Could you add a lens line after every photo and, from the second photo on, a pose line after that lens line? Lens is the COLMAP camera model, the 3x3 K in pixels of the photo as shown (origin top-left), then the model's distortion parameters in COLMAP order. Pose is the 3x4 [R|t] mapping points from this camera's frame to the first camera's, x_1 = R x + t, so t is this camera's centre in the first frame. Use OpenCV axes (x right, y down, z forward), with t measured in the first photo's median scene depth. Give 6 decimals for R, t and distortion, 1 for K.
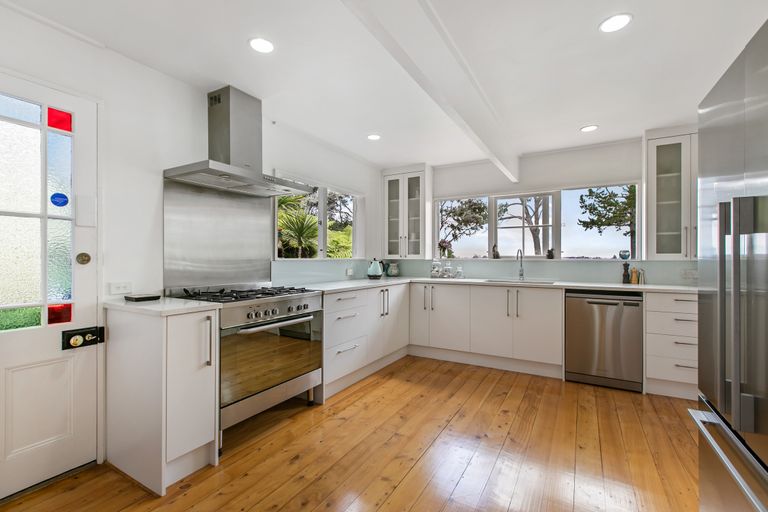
lens RADIAL K [[346.4, 0, 377.7], [0, 346.4, 255.7], [0, 0, 1]] dist [-0.002450, -0.000675]
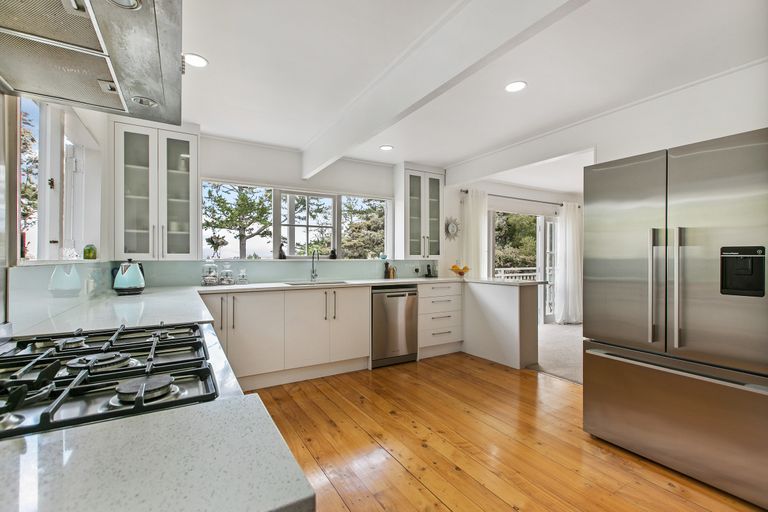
lens RADIAL K [[346.4, 0, 377.7], [0, 346.4, 255.7], [0, 0, 1]] dist [-0.002450, -0.000675]
pose [[0.471576, 0.004762, 0.881813, -0.416787], [-0.004019, 0.999987, -0.003251, 0.001825], [-0.881816, -0.002011, 0.471588, 0.447840]]
